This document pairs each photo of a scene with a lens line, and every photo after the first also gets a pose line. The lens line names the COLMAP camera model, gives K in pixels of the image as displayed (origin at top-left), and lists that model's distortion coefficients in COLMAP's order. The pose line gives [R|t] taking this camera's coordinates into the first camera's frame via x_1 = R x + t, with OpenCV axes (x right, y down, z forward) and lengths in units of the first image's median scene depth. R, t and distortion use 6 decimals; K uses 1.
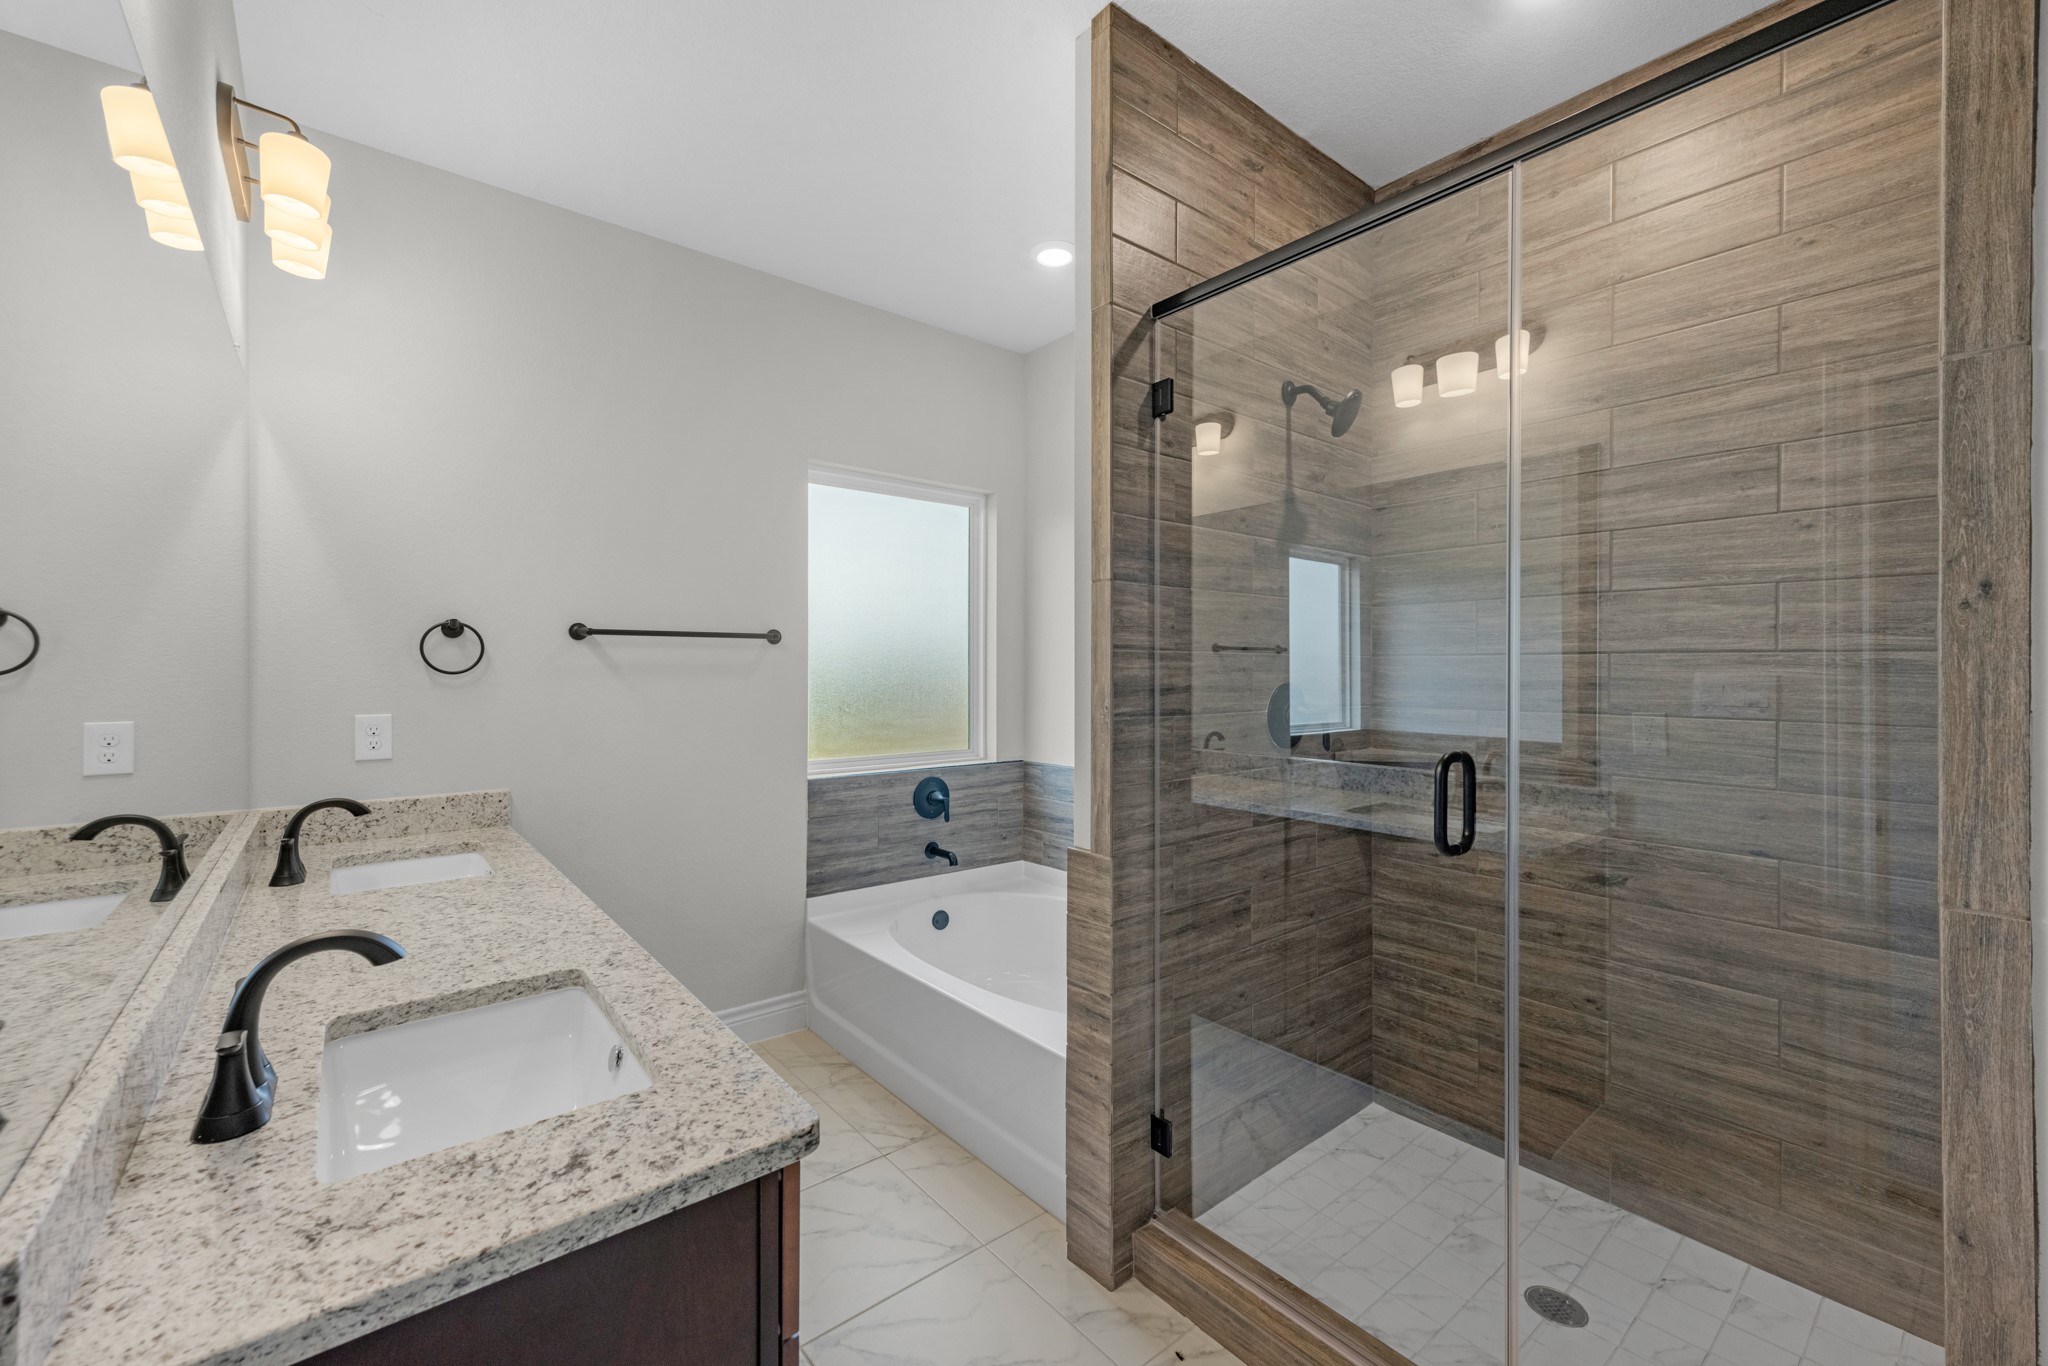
lens RADIAL K [[837.1, 0, 993.5], [0, 837.1, 681.7], [0, 0, 1]] dist [0.012619, -0.000286]
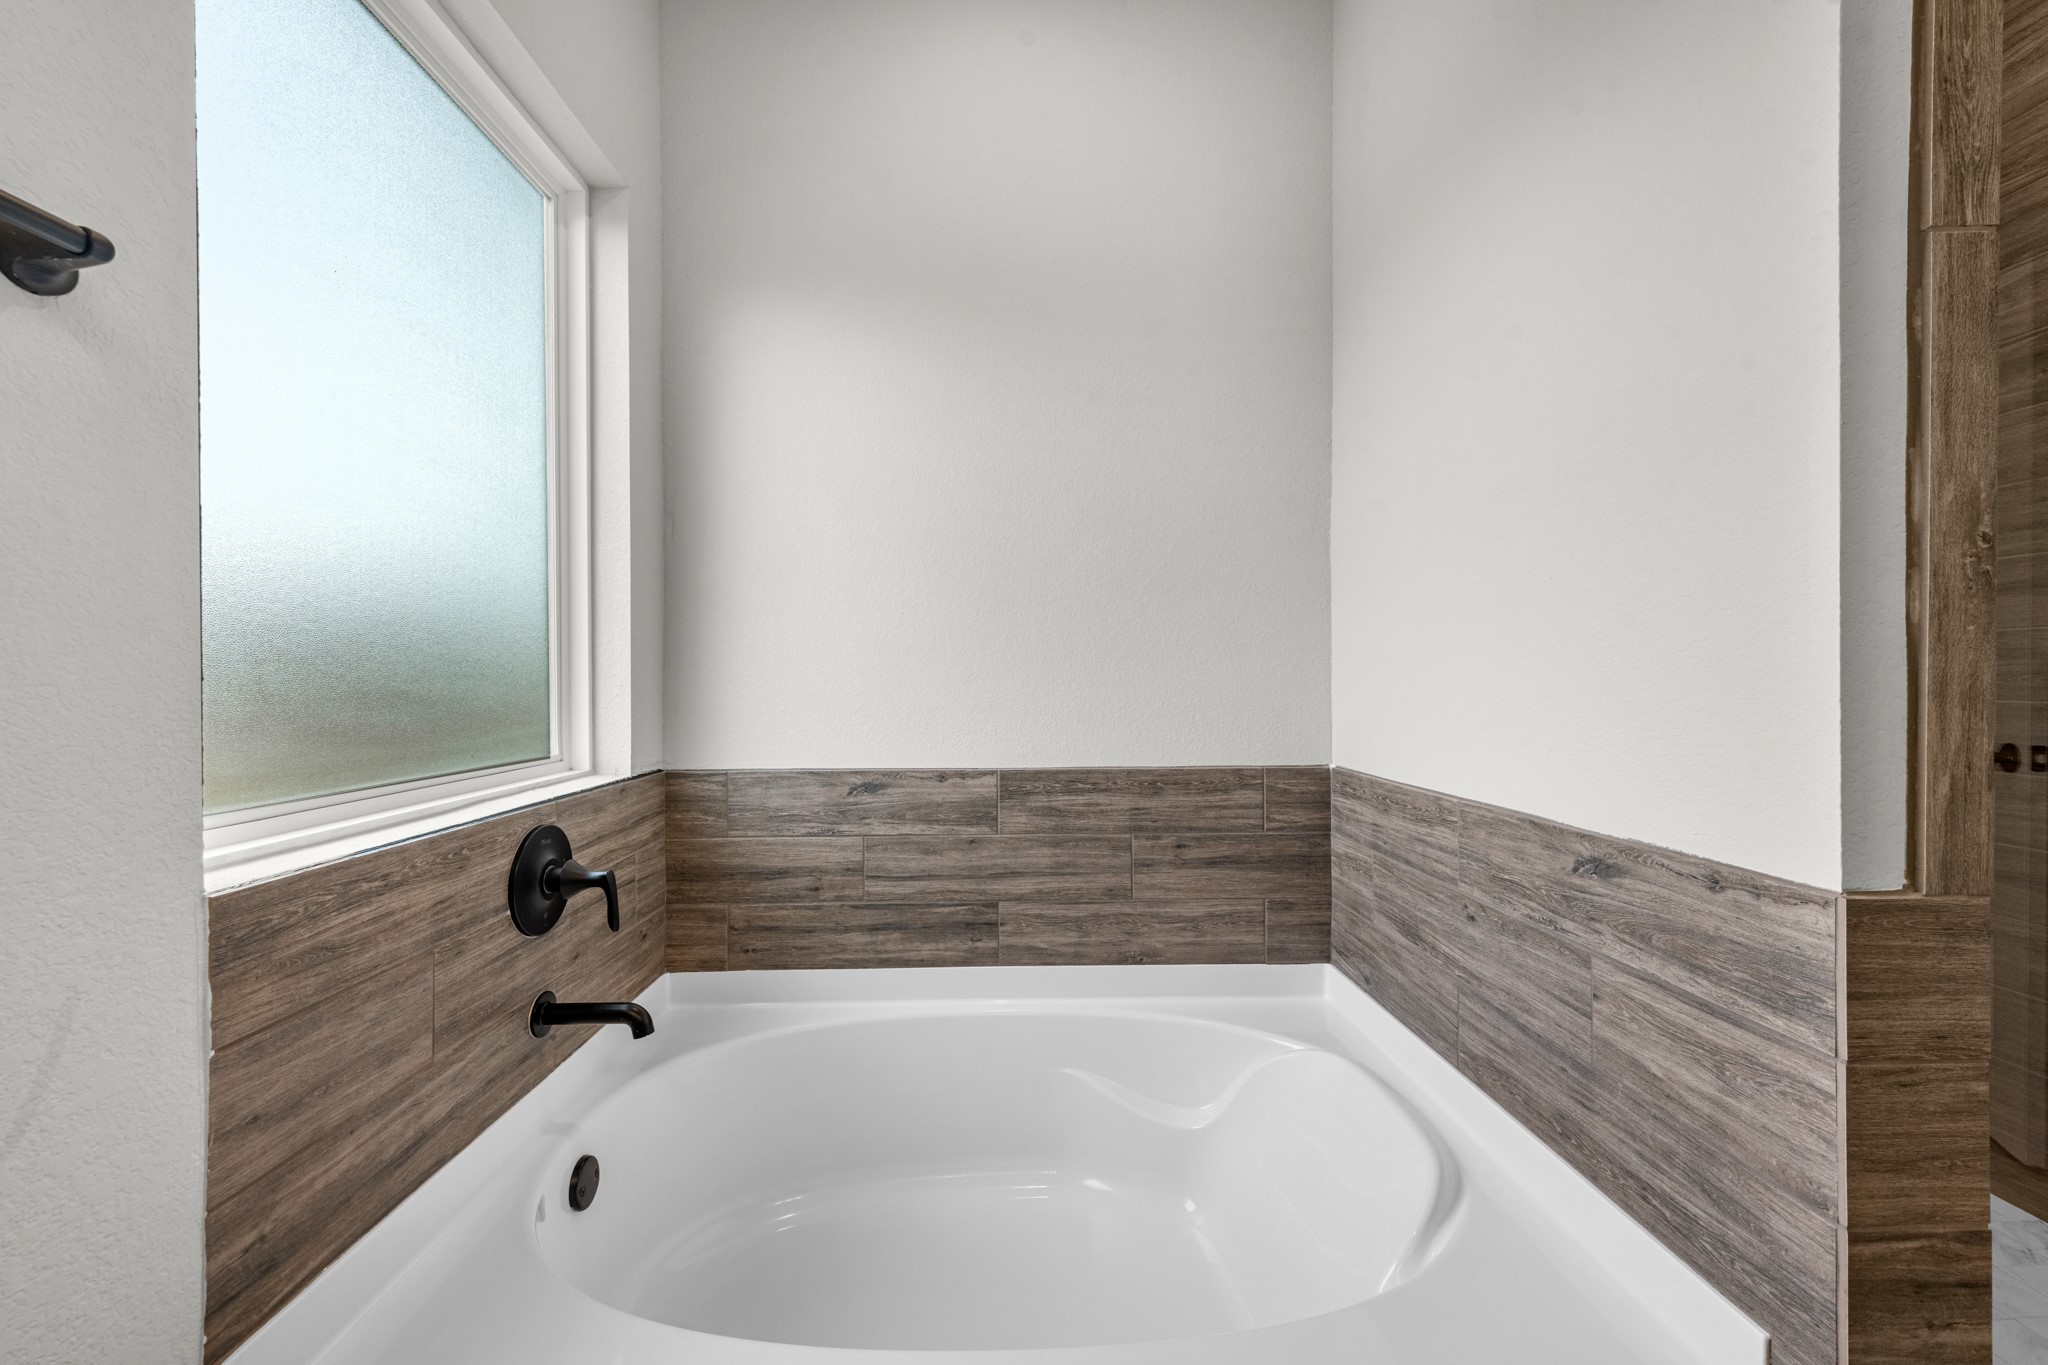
lens RADIAL K [[829.6, 0, 1024.0], [0, 829.6, 682.5], [0, 0, 1]] dist [0.009176, 0.000025]
pose [[0.595907, -0.008961, 0.803004, -0.262582], [0.013747, 0.999905, 0.000956, 0.052347], [-0.802936, 0.010469, 0.595973, 0.618202]]
